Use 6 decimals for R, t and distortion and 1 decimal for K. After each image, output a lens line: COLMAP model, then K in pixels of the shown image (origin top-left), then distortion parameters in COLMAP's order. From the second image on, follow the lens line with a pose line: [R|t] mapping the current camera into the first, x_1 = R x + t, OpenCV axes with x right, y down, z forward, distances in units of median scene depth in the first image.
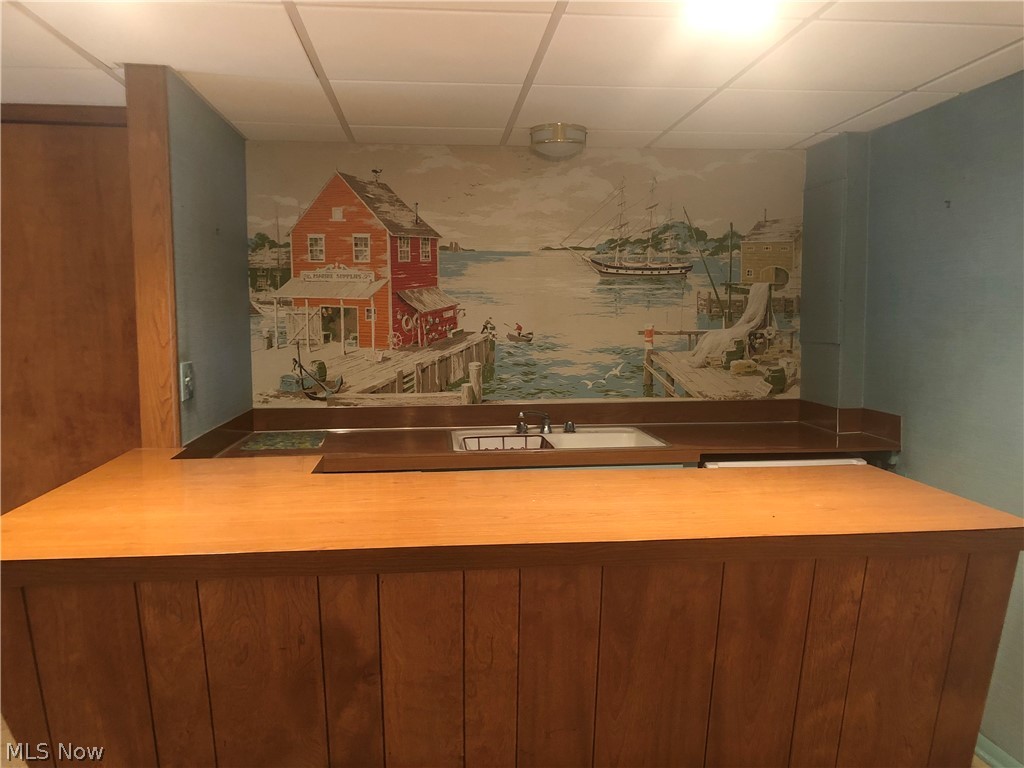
lens RADIAL K [[839.2, 0, 512.0], [0, 839.2, 384.0], [0, 0, 1]] dist [0.065424, -0.152622]
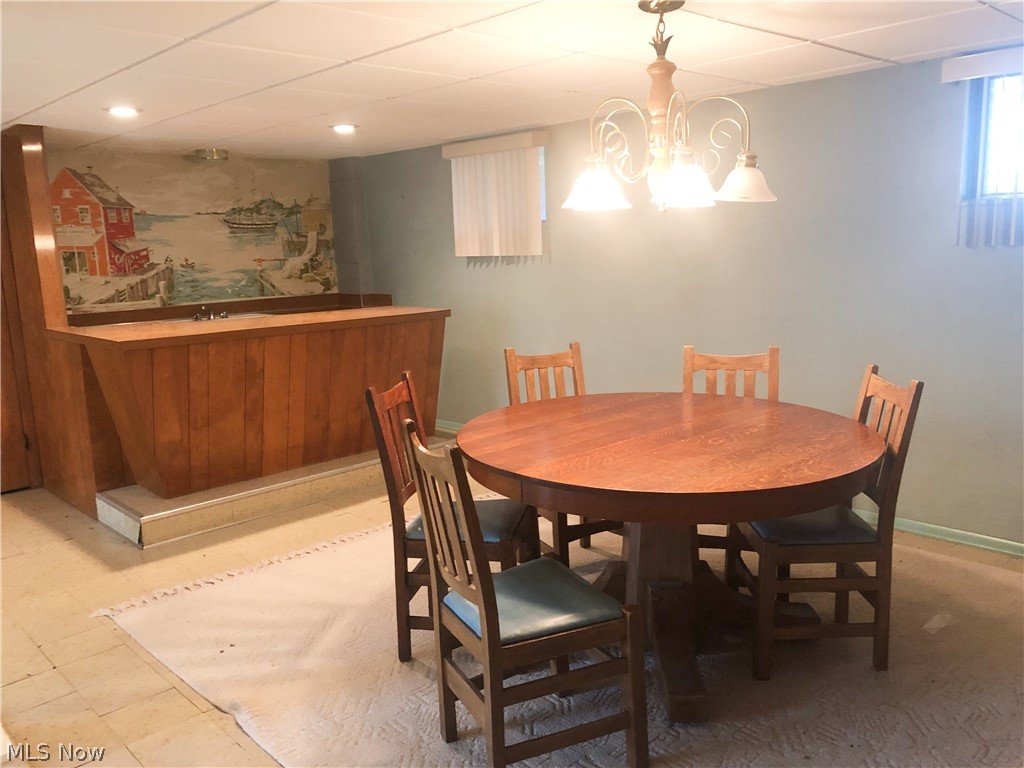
lens RADIAL K [[839.2, 0, 512.0], [0, 839.2, 384.0], [0, 0, 1]] dist [0.065424, -0.152622]
pose [[0.796446, -0.124884, 0.591673, -0.517181], [0.081159, 0.991666, 0.100062, 0.066004], [-0.599238, -0.031675, 0.799944, -0.794692]]
